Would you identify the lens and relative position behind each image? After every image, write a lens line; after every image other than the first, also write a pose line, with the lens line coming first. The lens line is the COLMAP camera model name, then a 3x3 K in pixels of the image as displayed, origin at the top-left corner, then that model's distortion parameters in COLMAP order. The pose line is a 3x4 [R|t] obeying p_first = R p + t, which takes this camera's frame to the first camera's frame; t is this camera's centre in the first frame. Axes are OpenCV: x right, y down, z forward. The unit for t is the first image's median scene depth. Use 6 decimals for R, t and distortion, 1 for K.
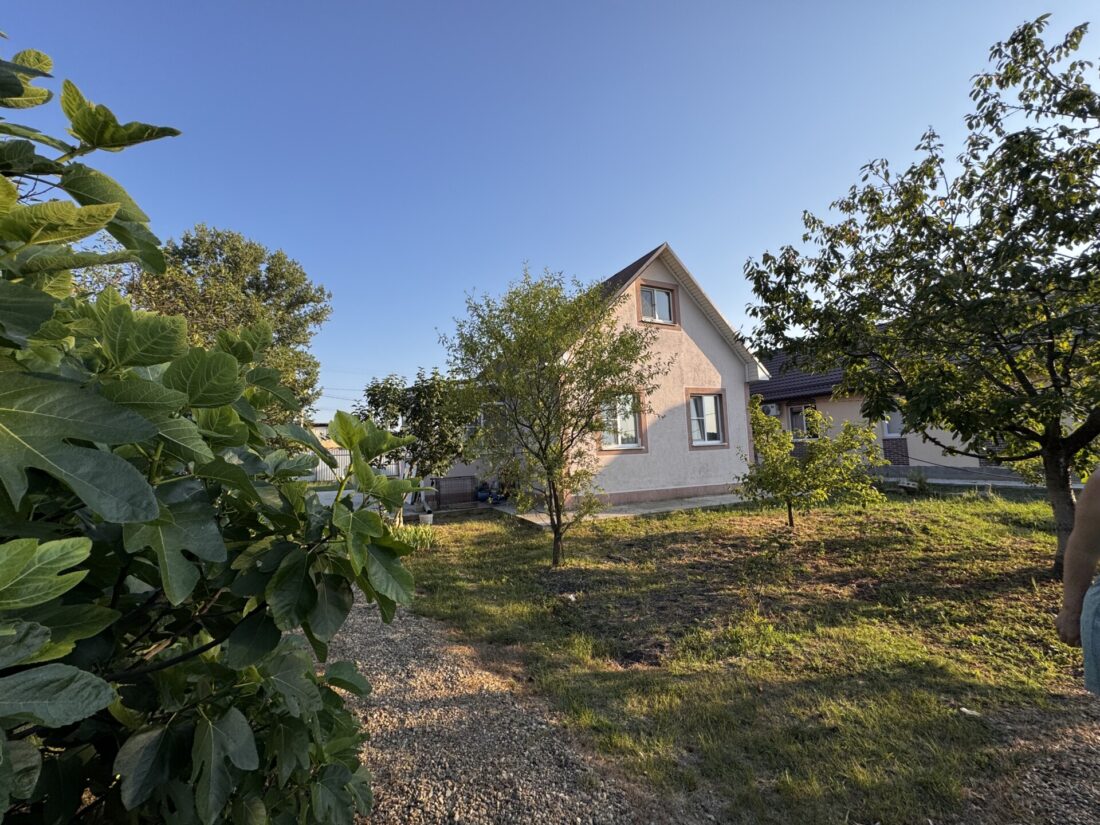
lens RADIAL K [[437.4, 0, 551.0], [0, 437.4, 412.1], [0, 0, 1]] dist [-0.002932, 0.000635]
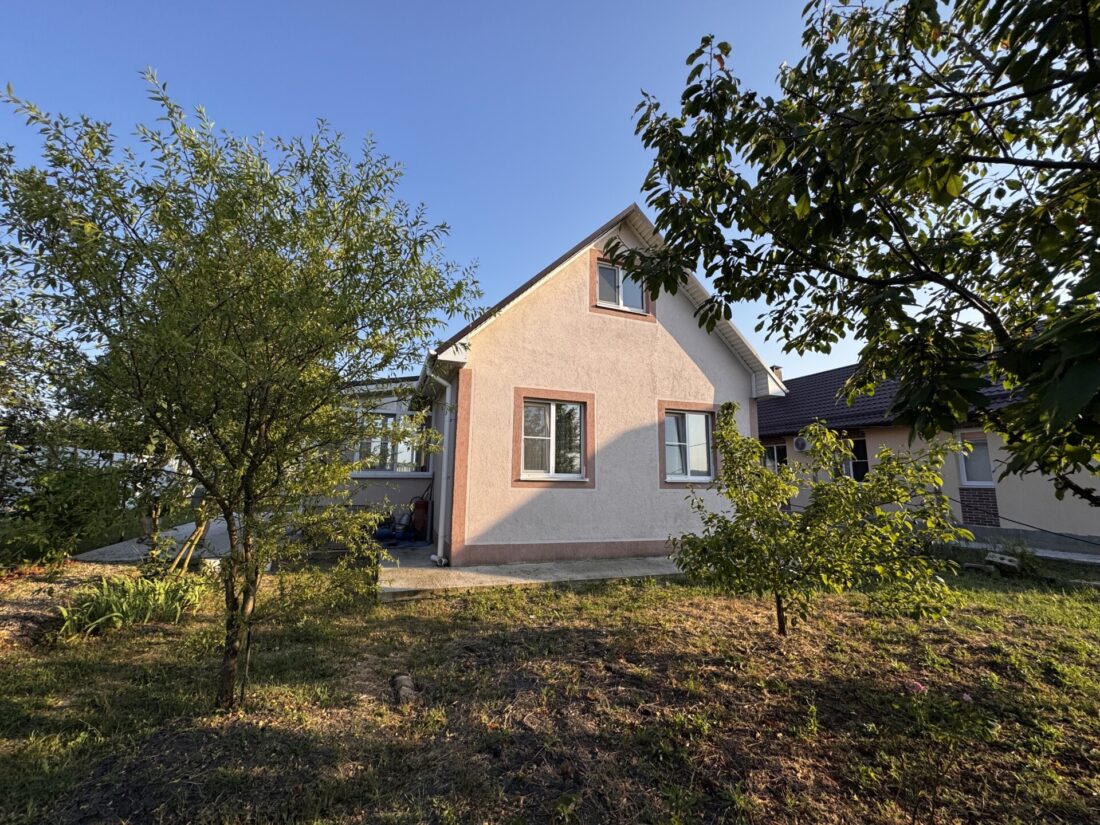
lens RADIAL K [[437.4, 0, 549.0], [0, 437.4, 412.8], [0, 0, 1]] dist [-0.002932, 0.000635]
pose [[0.993543, 0.039028, -0.106528, 0.225516], [-0.045844, 0.997004, -0.062308, 0.020145], [0.103777, 0.066790, 0.992355, 0.292557]]
